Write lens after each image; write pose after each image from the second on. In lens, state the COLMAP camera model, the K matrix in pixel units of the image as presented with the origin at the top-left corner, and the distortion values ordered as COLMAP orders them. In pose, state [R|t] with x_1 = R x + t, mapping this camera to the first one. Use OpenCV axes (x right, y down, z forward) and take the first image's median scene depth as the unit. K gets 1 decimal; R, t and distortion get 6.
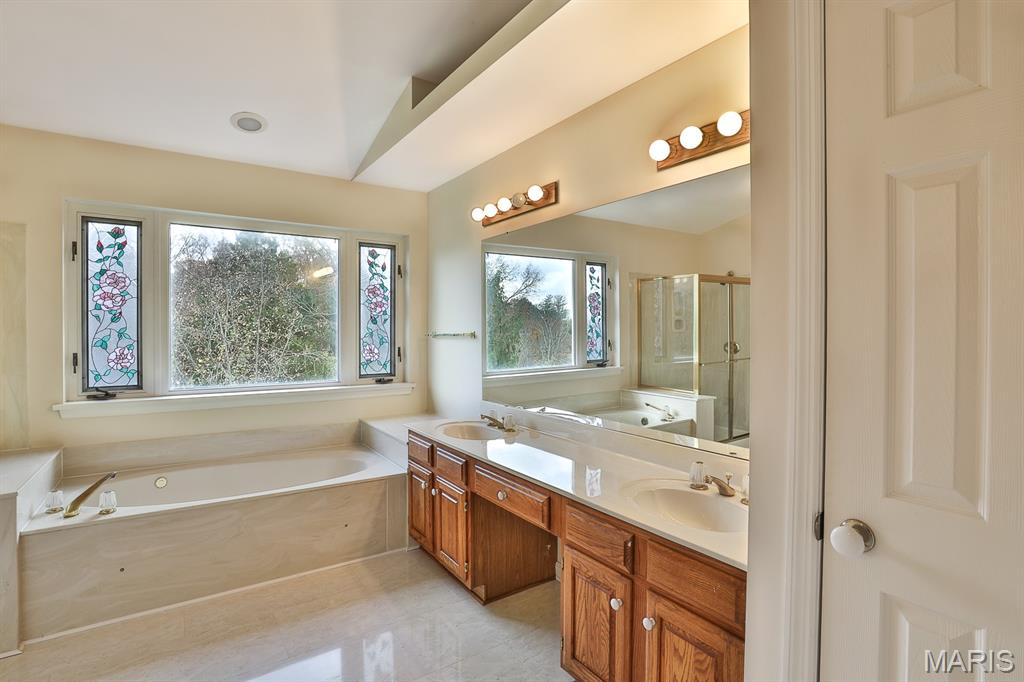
lens RADIAL K [[512.9, 0, 515.1], [0, 512.9, 344.4], [0, 0, 1]] dist [-0.016878, 0.000271]
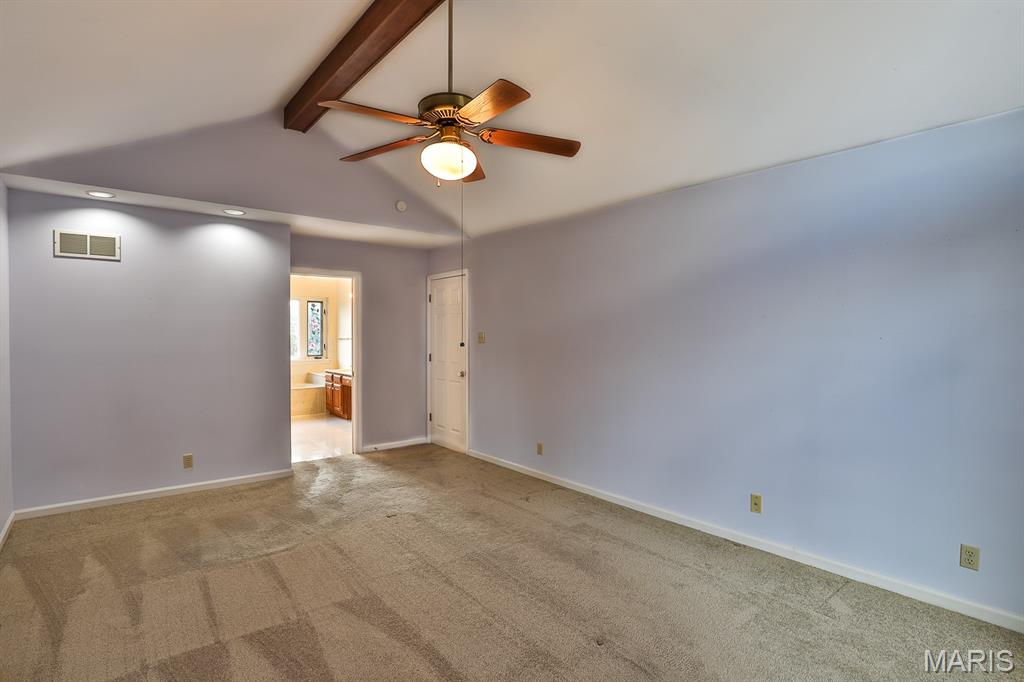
lens RADIAL K [[512.9, 0, 515.1], [0, 512.9, 344.4], [0, 0, 1]] dist [-0.016878, 0.000271]
pose [[0.994758, -0.001177, 0.102250, 0.420123], [0.001166, 0.999999, 0.000163, 0.008717], [-0.102250, -0.000043, 0.994759, -1.487890]]
